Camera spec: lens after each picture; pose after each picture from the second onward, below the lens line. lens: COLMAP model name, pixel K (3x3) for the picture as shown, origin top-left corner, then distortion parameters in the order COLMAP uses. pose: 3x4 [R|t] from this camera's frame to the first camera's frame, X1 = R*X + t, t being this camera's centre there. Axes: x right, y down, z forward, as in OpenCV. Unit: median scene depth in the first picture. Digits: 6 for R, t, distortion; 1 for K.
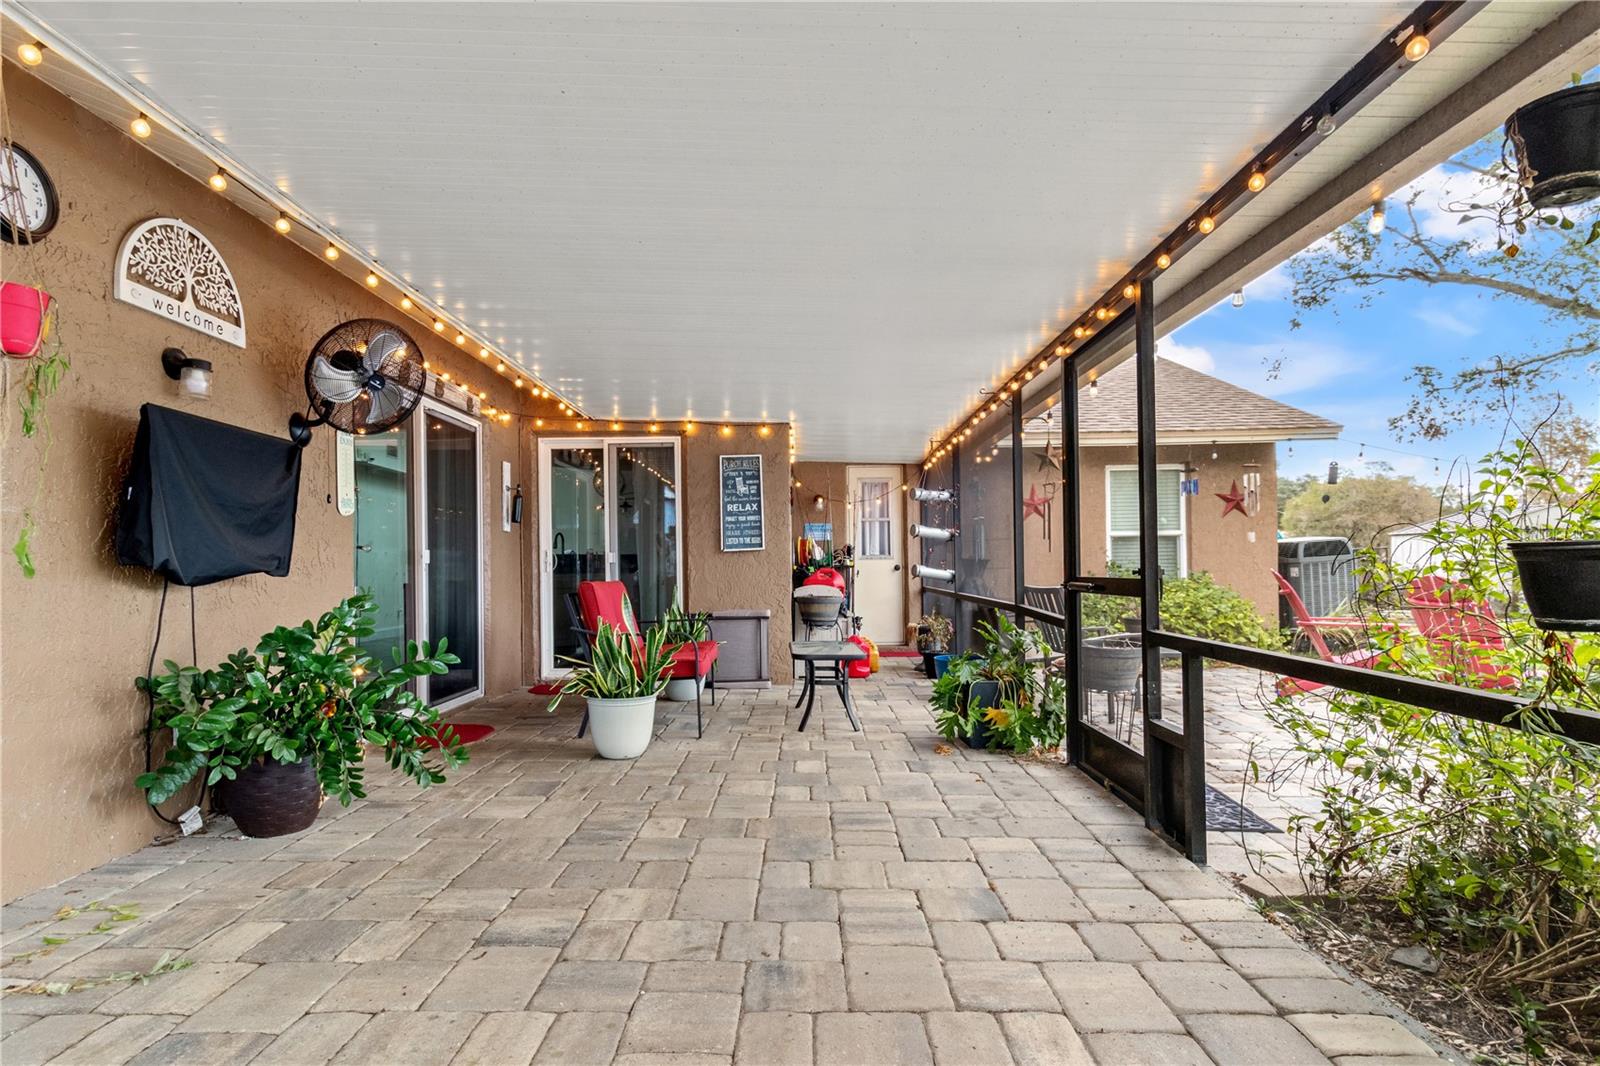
lens RADIAL K [[794.5, 0, 798.8], [0, 794.5, 541.6], [0, 0, 1]] dist [-0.005312, 0.000695]
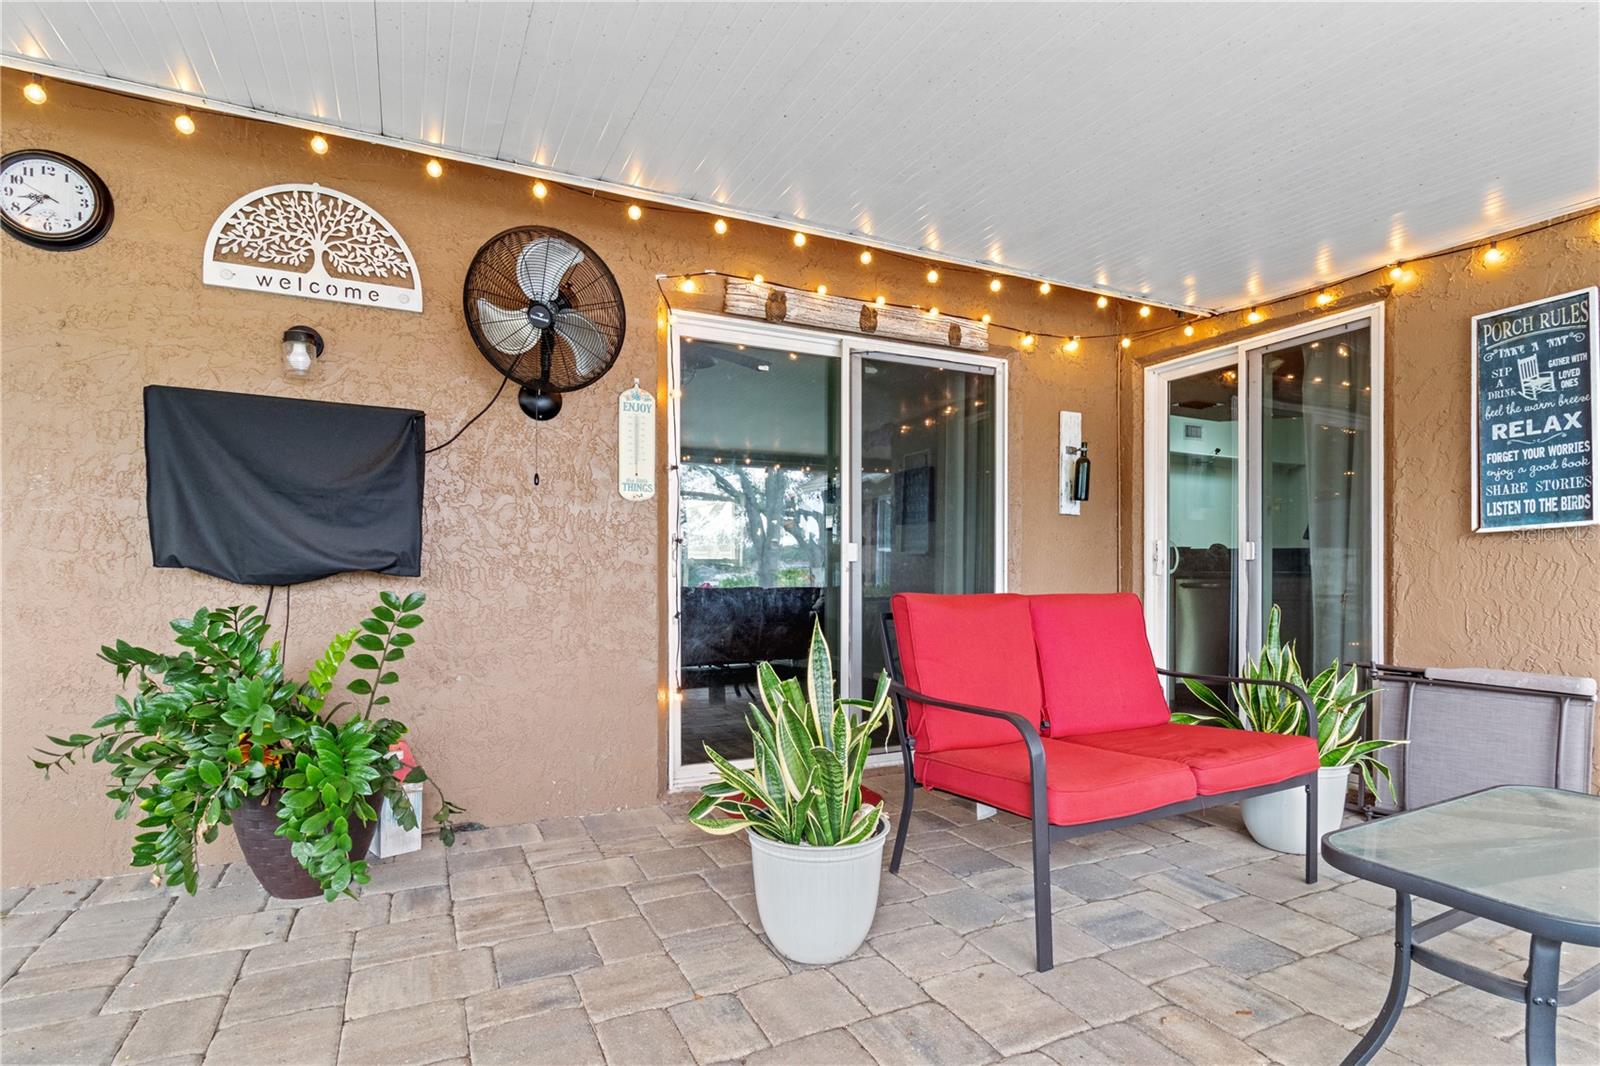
lens RADIAL K [[794.5, 0, 815.2], [0, 794.5, 576.9], [0, 0, 1]] dist [-0.005312, 0.000695]
pose [[0.455631, 0.012212, -0.890085, 0.275741], [0.025263, 0.999326, 0.026644, 0.033165], [0.889810, -0.034626, 0.455016, 1.007073]]
